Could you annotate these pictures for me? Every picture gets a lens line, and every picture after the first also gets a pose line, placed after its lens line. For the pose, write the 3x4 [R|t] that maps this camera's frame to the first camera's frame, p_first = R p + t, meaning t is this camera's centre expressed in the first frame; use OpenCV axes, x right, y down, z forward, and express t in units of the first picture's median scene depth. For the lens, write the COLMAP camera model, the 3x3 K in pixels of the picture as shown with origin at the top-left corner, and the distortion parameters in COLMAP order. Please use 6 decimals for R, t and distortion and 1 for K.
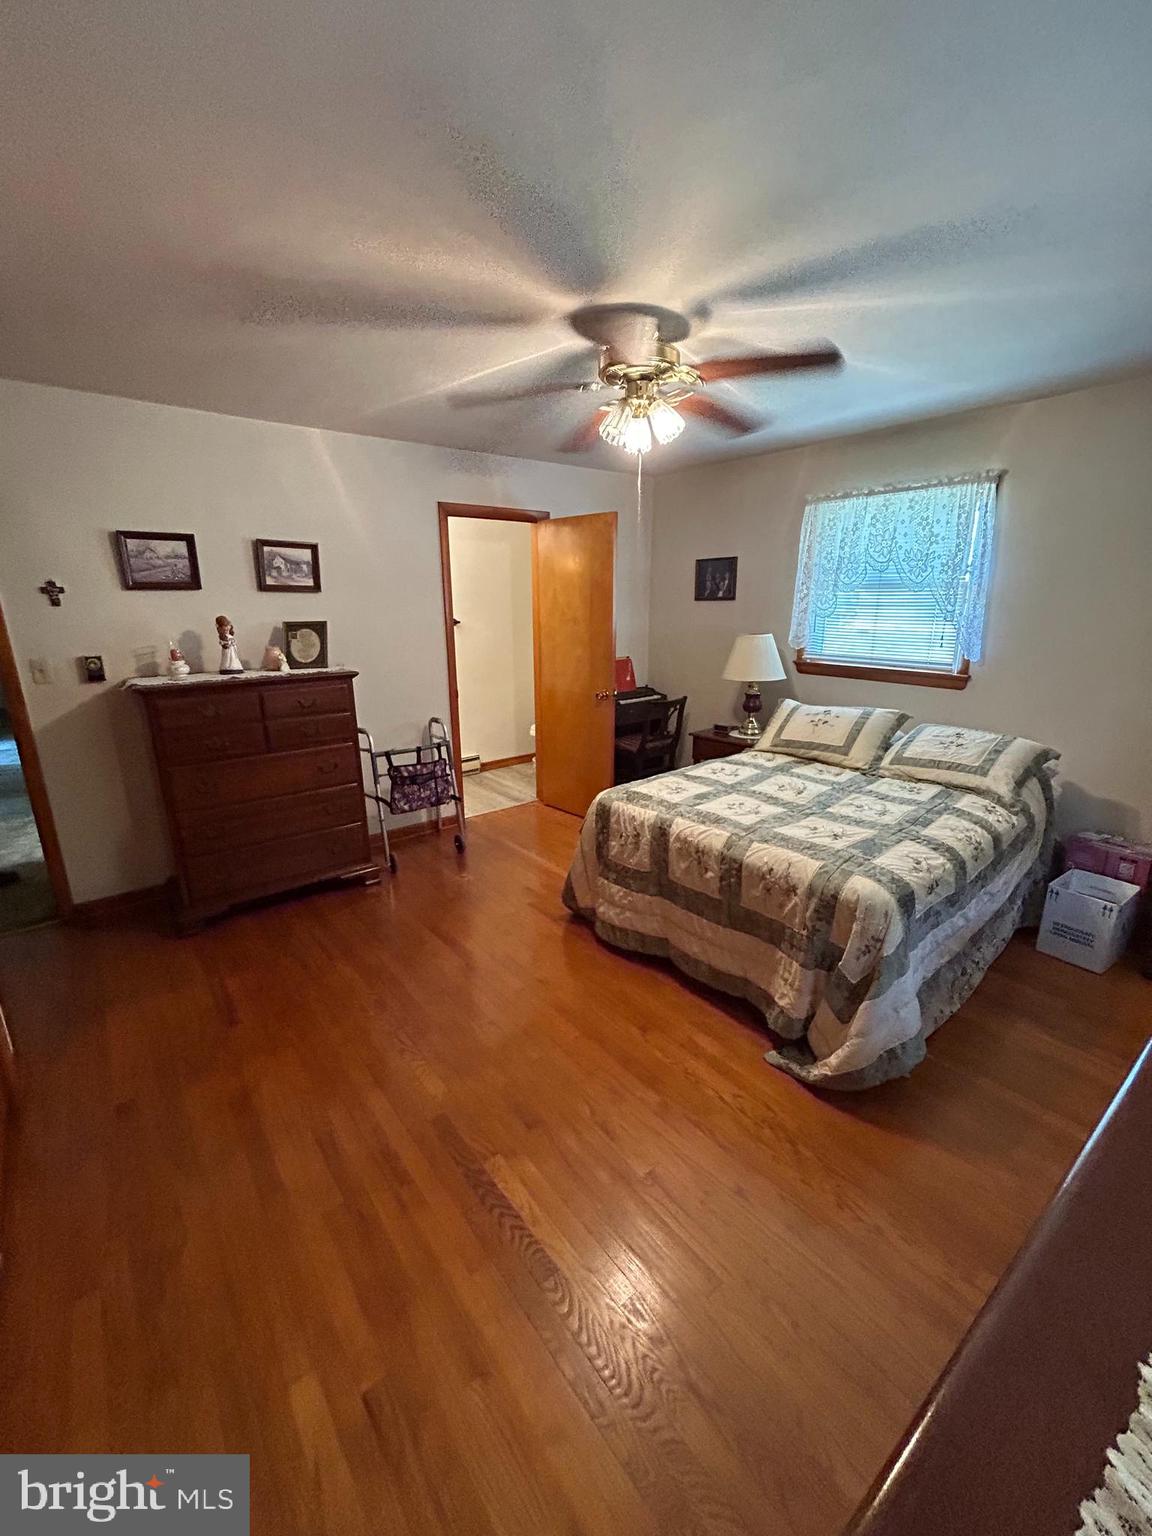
lens RADIAL K [[626.5, 0, 573.3], [0, 626.5, 765.3], [0, 0, 1]] dist [-0.000875, -0.000047]
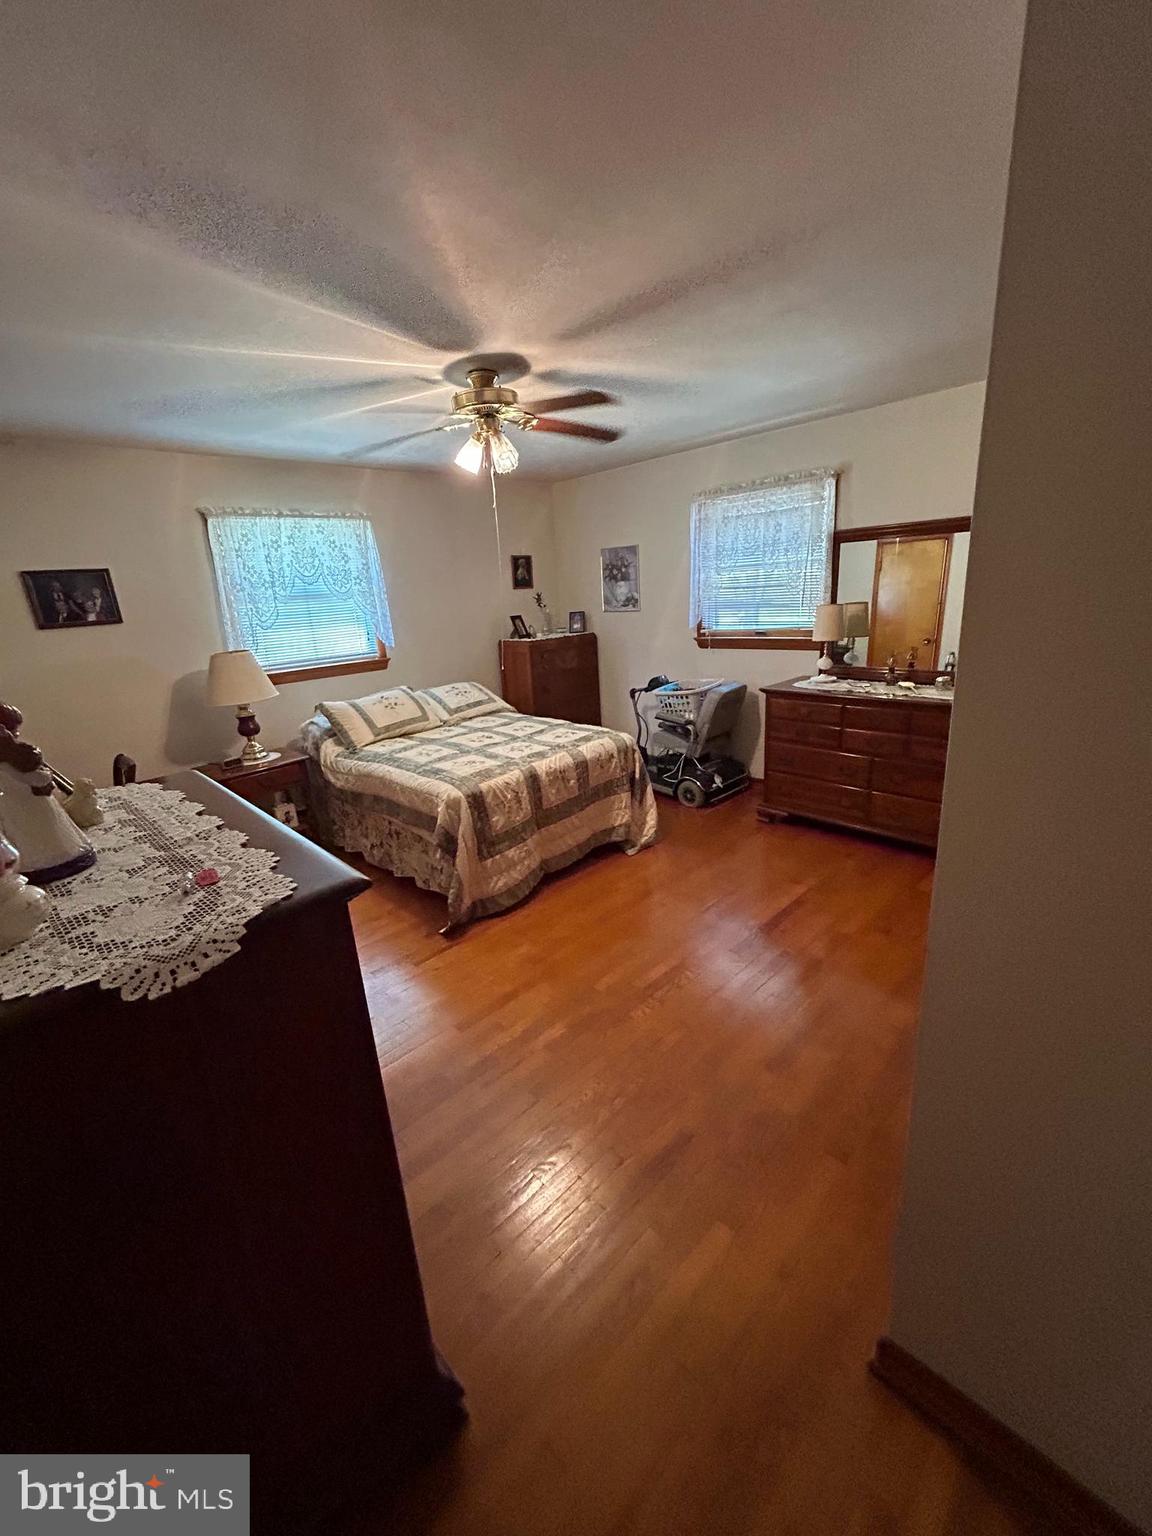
lens RADIAL K [[626.5, 0, 573.0], [0, 626.5, 771.3], [0, 0, 1]] dist [-0.000875, -0.000047]
pose [[-0.106697, -0.272440, 0.956239, -0.935616], [0.318700, 0.901615, 0.292438, -0.218754], [-0.941831, 0.335955, -0.009373, 0.807741]]
